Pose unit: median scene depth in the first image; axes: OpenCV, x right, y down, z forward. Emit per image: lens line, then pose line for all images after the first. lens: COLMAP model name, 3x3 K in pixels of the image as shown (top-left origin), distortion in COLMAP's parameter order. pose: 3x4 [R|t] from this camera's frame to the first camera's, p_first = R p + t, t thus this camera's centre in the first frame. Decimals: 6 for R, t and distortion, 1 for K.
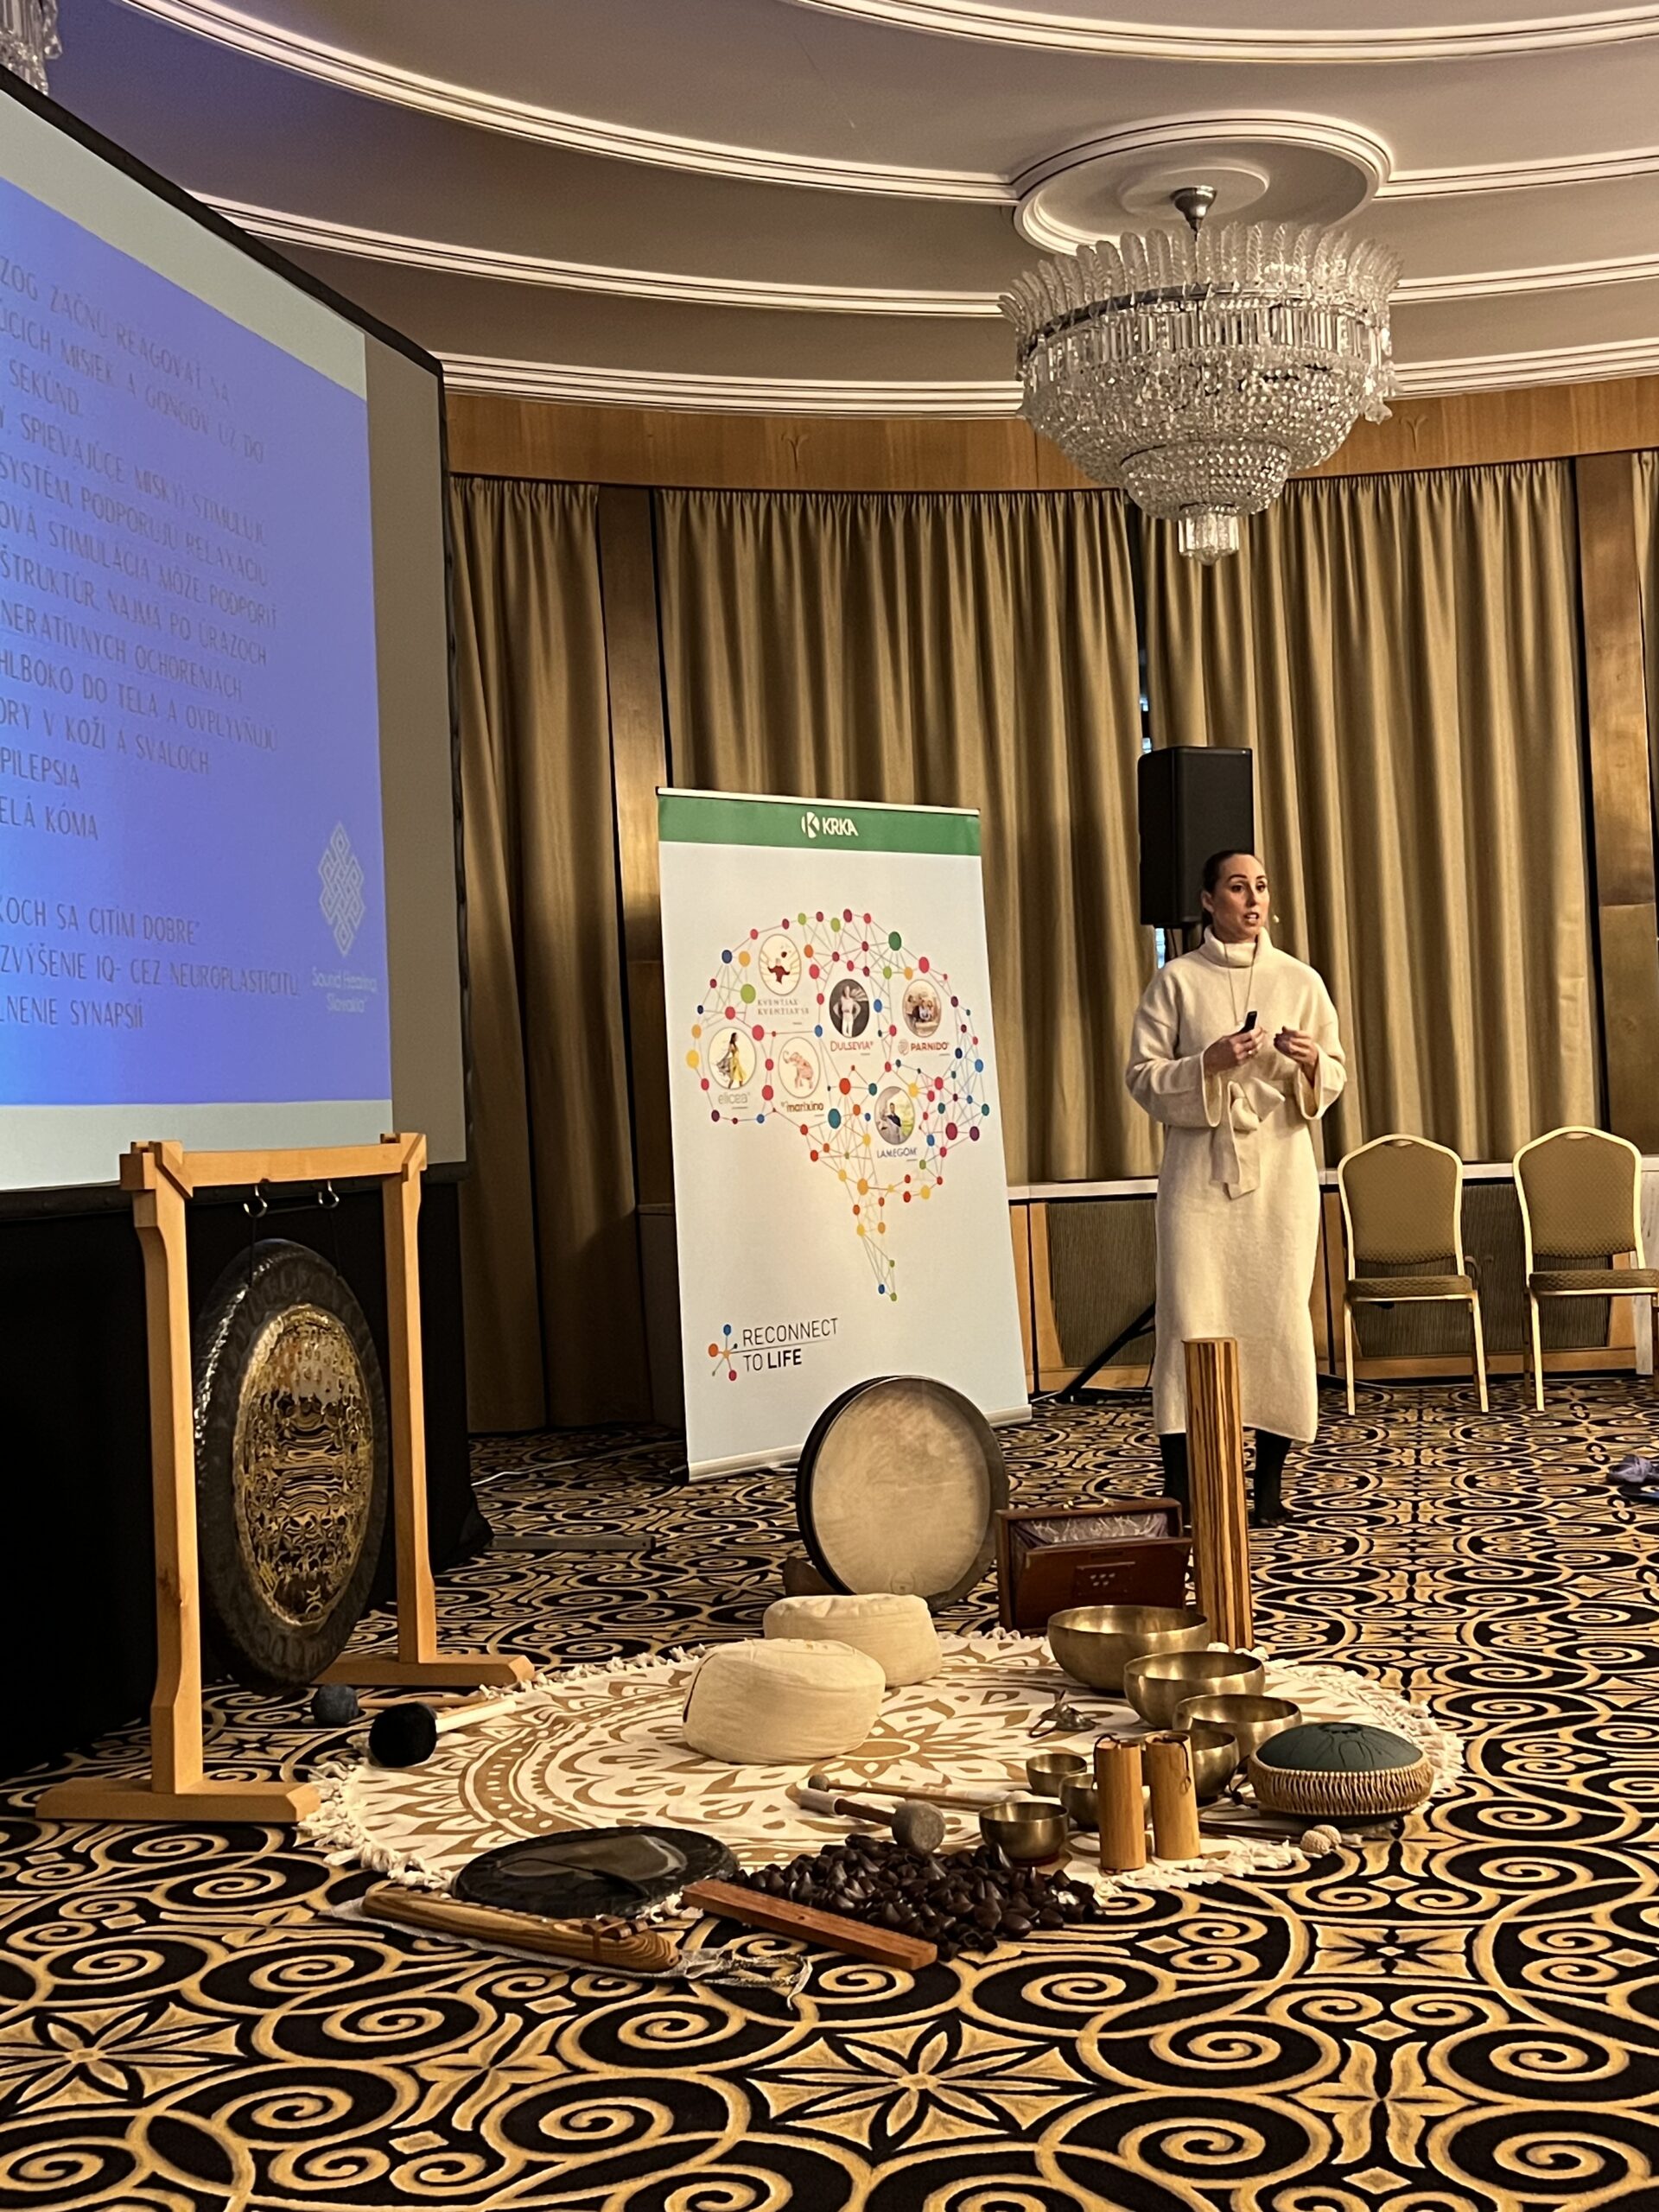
lens RADIAL K [[2826.2, 0, 829.5], [0, 2826.2, 1106.0], [0, 0, 1]] dist [0.176266, -0.564680]
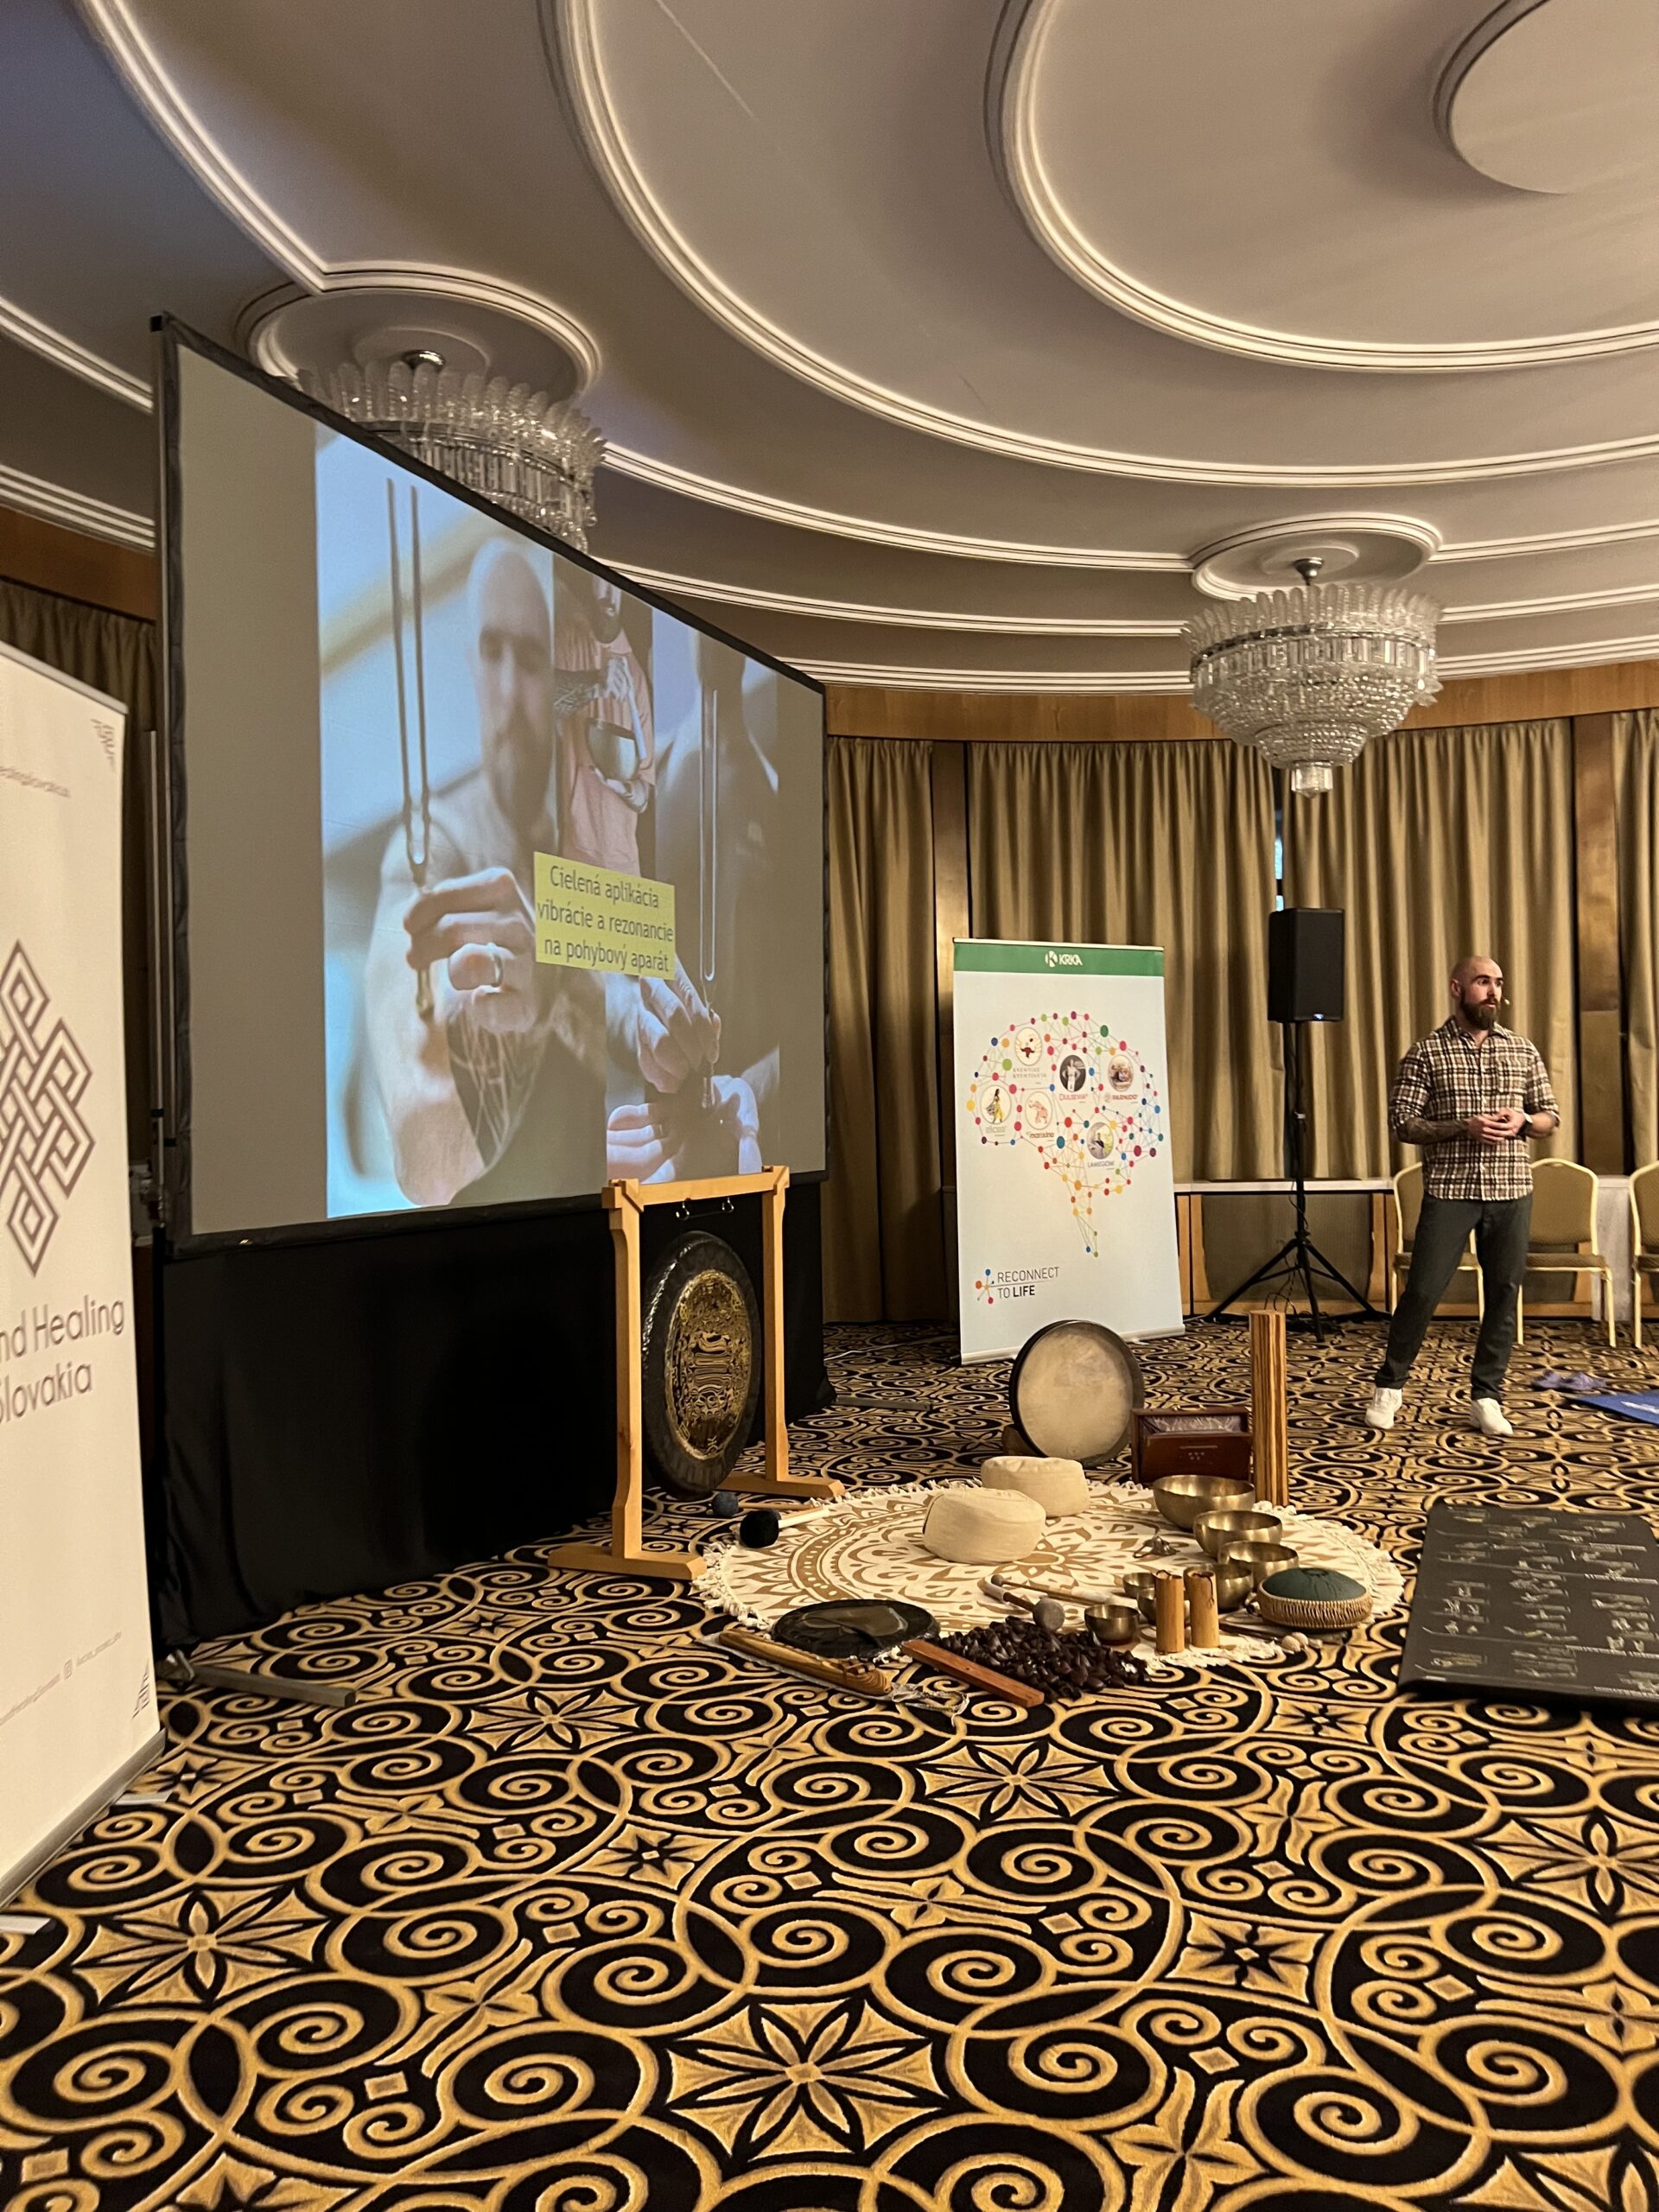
lens RADIAL K [[1831.7, 0, 829.5], [0, 1831.7, 1106.0], [0, 0, 1]] dist [0.075415, -0.166064]
pose [[0.985988, 0.030072, -0.164085, 0.067765], [-0.025810, 0.999273, 0.028044, -0.067084], [0.164809, -0.023416, 0.986048, -0.071531]]
